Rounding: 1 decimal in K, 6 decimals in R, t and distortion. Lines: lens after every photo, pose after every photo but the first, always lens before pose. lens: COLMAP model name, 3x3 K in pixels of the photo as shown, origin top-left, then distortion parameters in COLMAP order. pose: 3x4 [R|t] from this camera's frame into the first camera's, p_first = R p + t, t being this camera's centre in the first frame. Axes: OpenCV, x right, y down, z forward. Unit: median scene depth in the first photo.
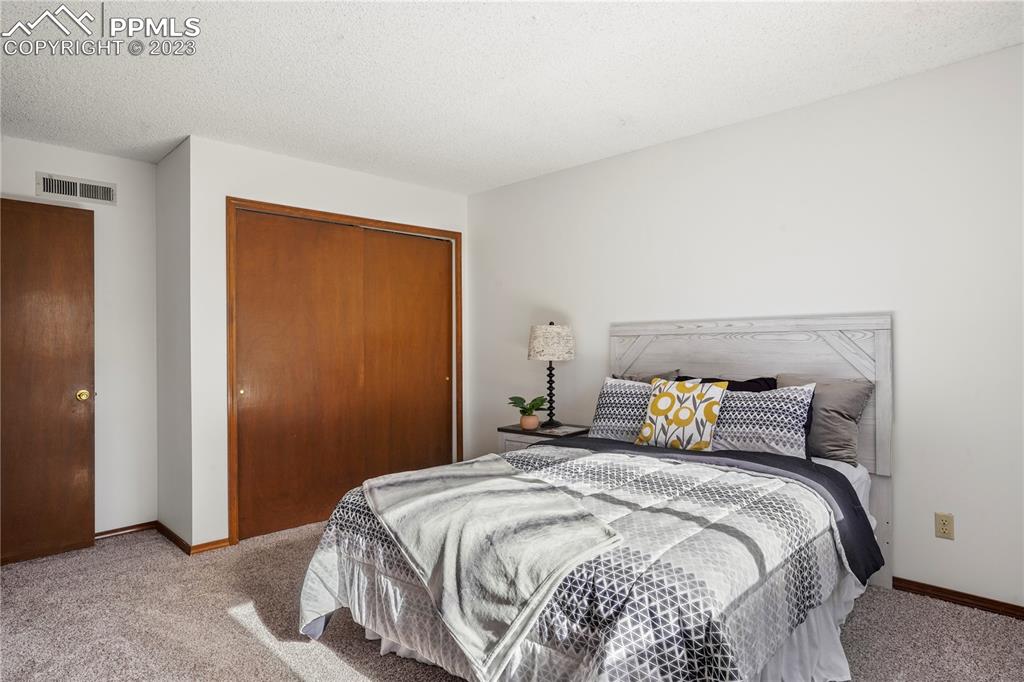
lens RADIAL K [[604.6, 0, 520.4], [0, 604.6, 335.8], [0, 0, 1]] dist [-0.041365, 0.038290]
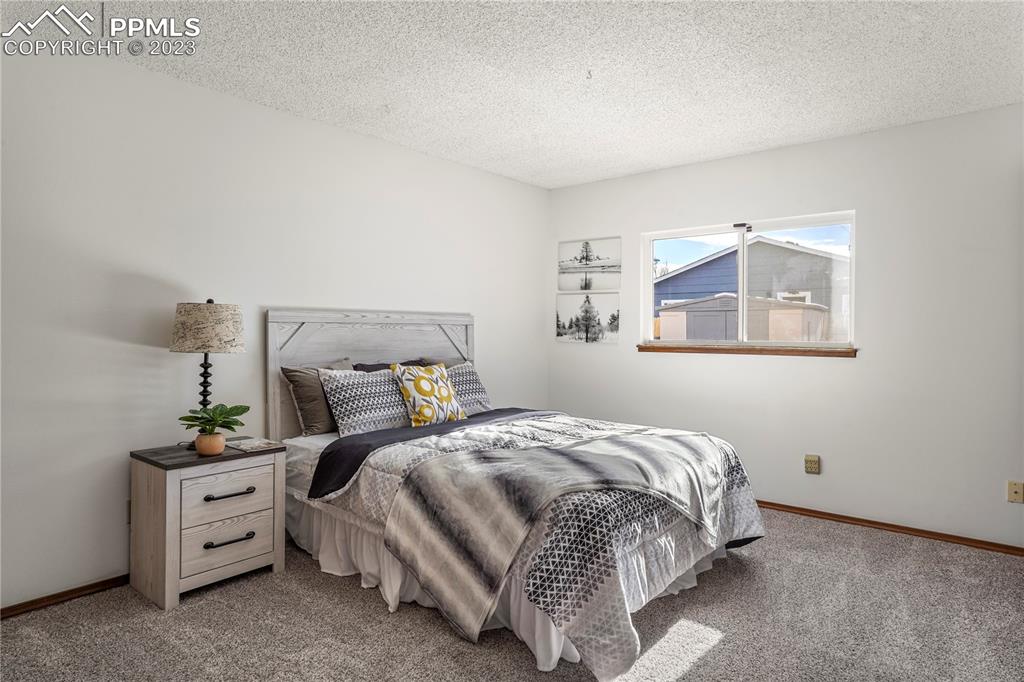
lens RADIAL K [[604.6, 0, 520.4], [0, 604.6, 335.8], [0, 0, 1]] dist [-0.041365, 0.038290]
pose [[-0.069937, 0.013016, 0.997467, -0.809270], [-0.009580, 0.999860, -0.013719, 0.031767], [-0.997505, -0.010516, -0.069802, 0.830231]]
